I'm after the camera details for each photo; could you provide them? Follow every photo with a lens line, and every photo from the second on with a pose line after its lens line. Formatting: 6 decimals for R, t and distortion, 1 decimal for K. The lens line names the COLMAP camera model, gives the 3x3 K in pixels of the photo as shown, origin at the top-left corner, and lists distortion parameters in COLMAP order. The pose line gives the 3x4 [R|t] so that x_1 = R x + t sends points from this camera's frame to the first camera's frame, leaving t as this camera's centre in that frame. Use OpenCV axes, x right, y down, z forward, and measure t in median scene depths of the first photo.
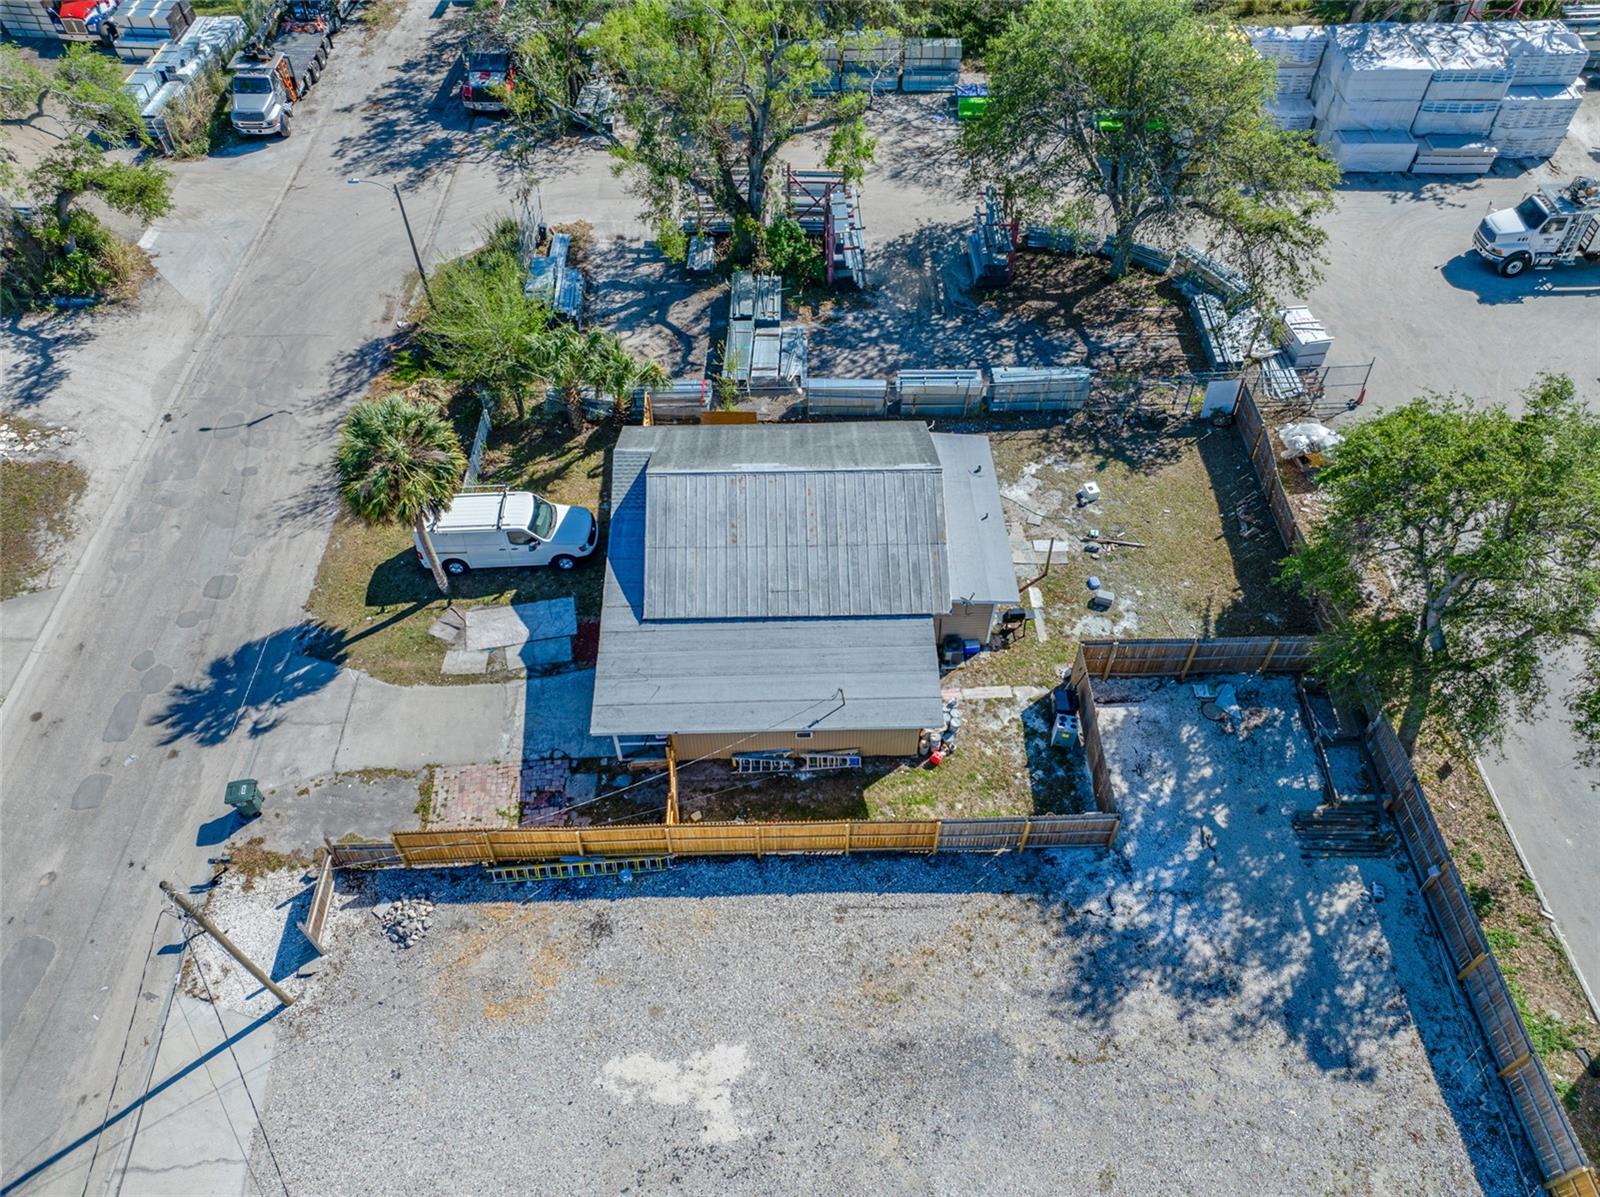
lens RADIAL K [[1129.0, 0, 804.2], [0, 1129.0, 596.7], [0, 0, 1]] dist [-0.013926, 0.006969]
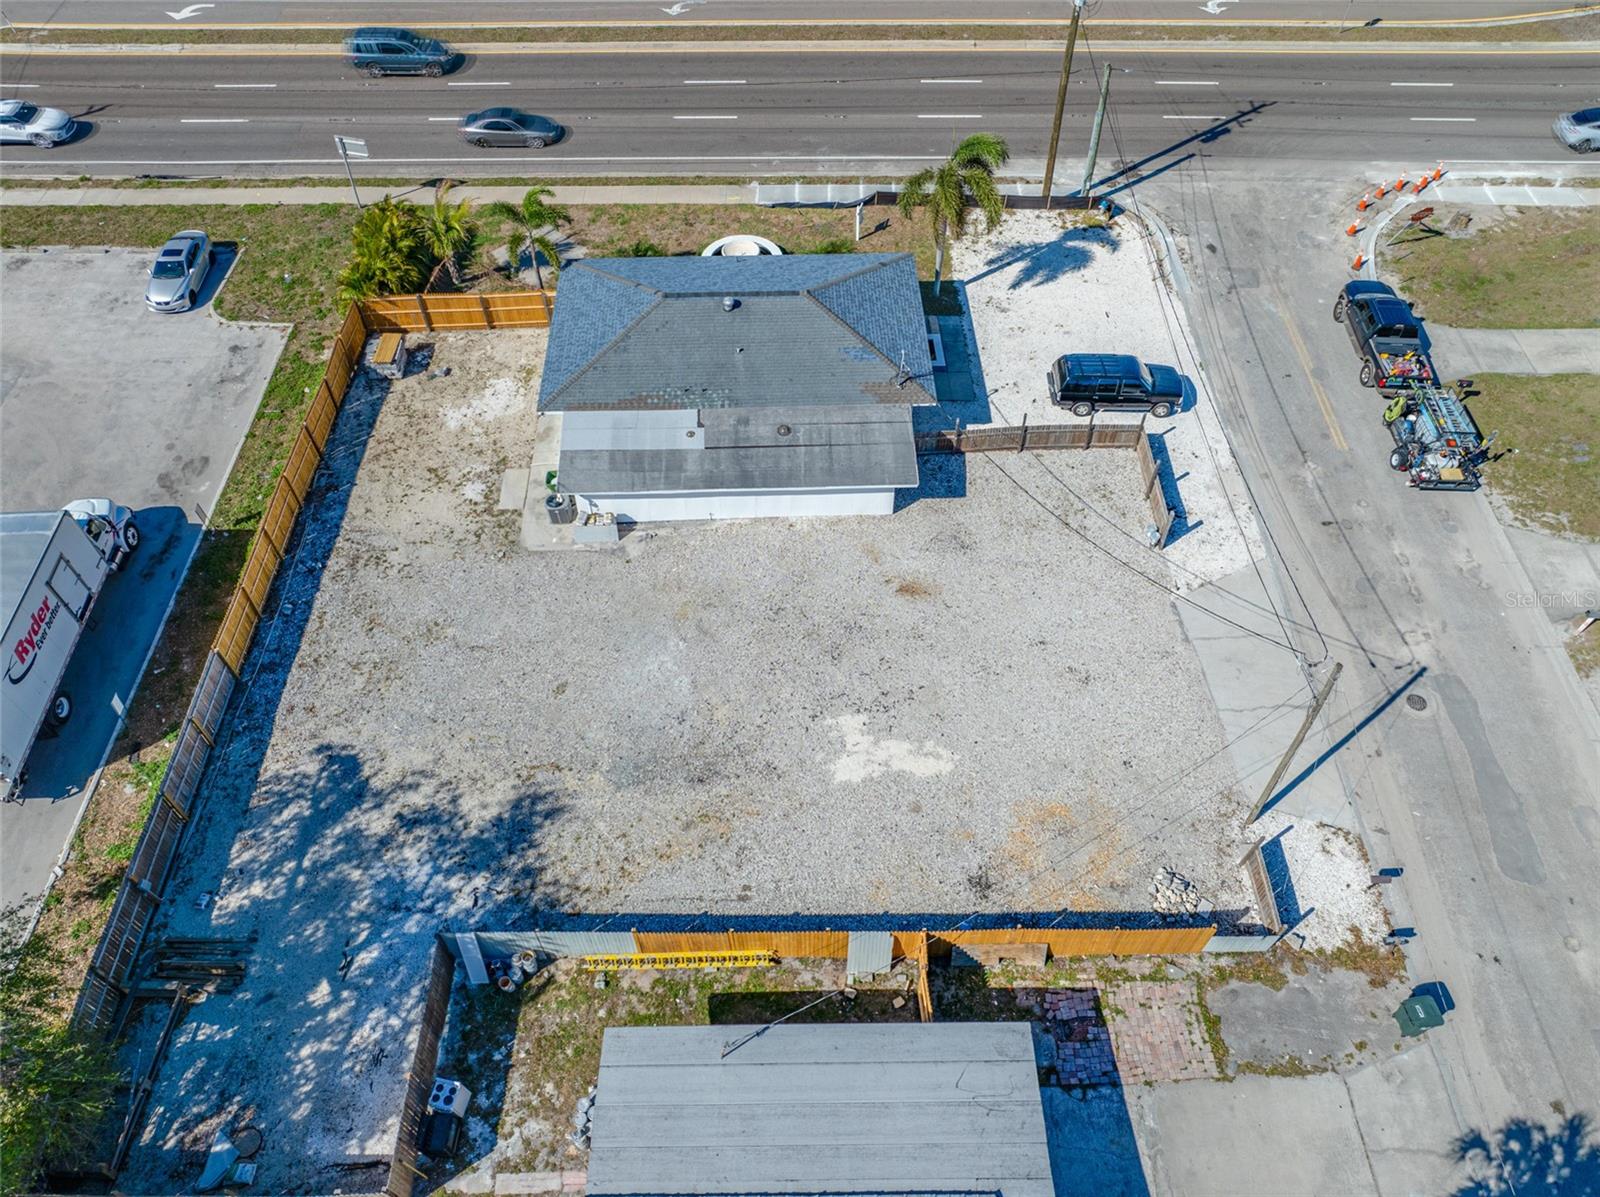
lens RADIAL K [[1127.0, 0, 805.0], [0, 1127.0, 599.8], [0, 0, 1]] dist [-0.011925, 0.000773]
pose [[-0.999852, -0.009347, 0.014438, -0.028551], [0.015990, -0.195899, 0.980494, -0.560816], [-0.006337, 0.980579, 0.196020, 0.466652]]
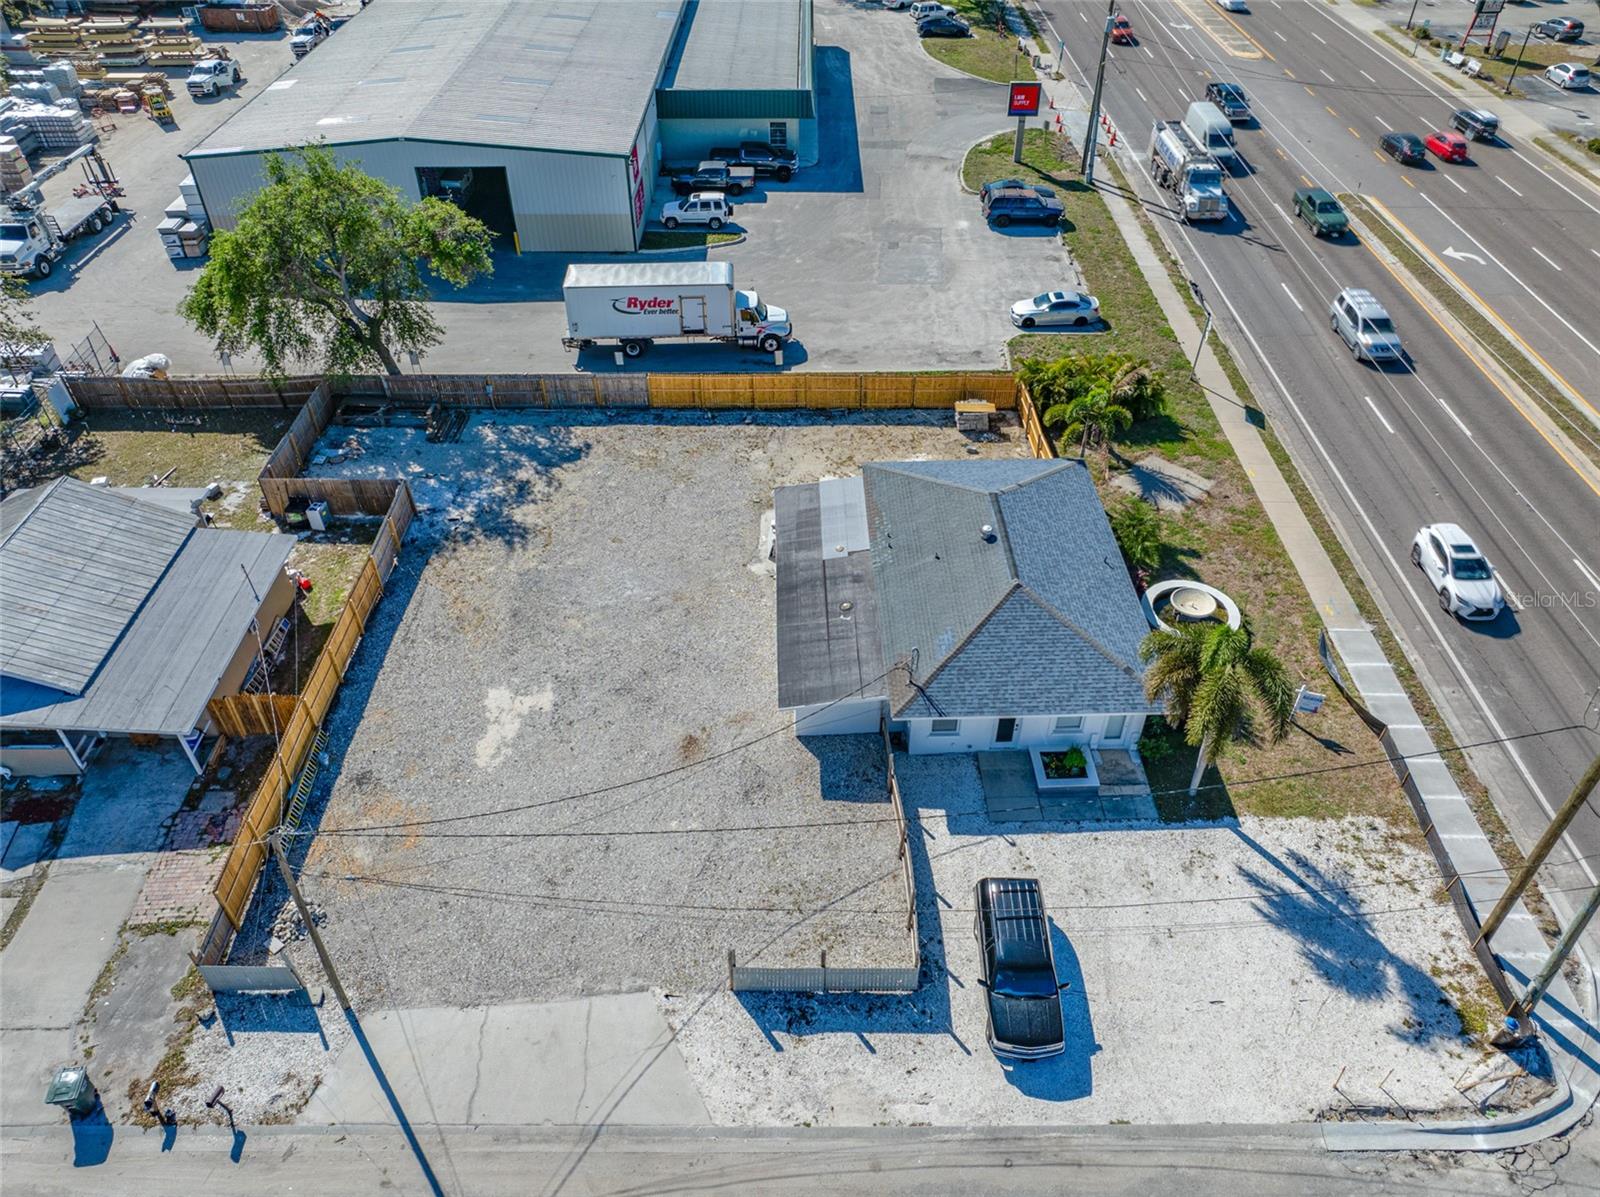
lens RADIAL K [[1129.0, 0, 804.2], [0, 1129.0, 596.7], [0, 0, 1]] dist [-0.013926, 0.006969]
pose [[0.020506, -0.644287, 0.764509, -0.810776], [0.764527, 0.502859, 0.403276, 0.063616], [-0.644266, 0.576218, 0.502887, -0.002329]]
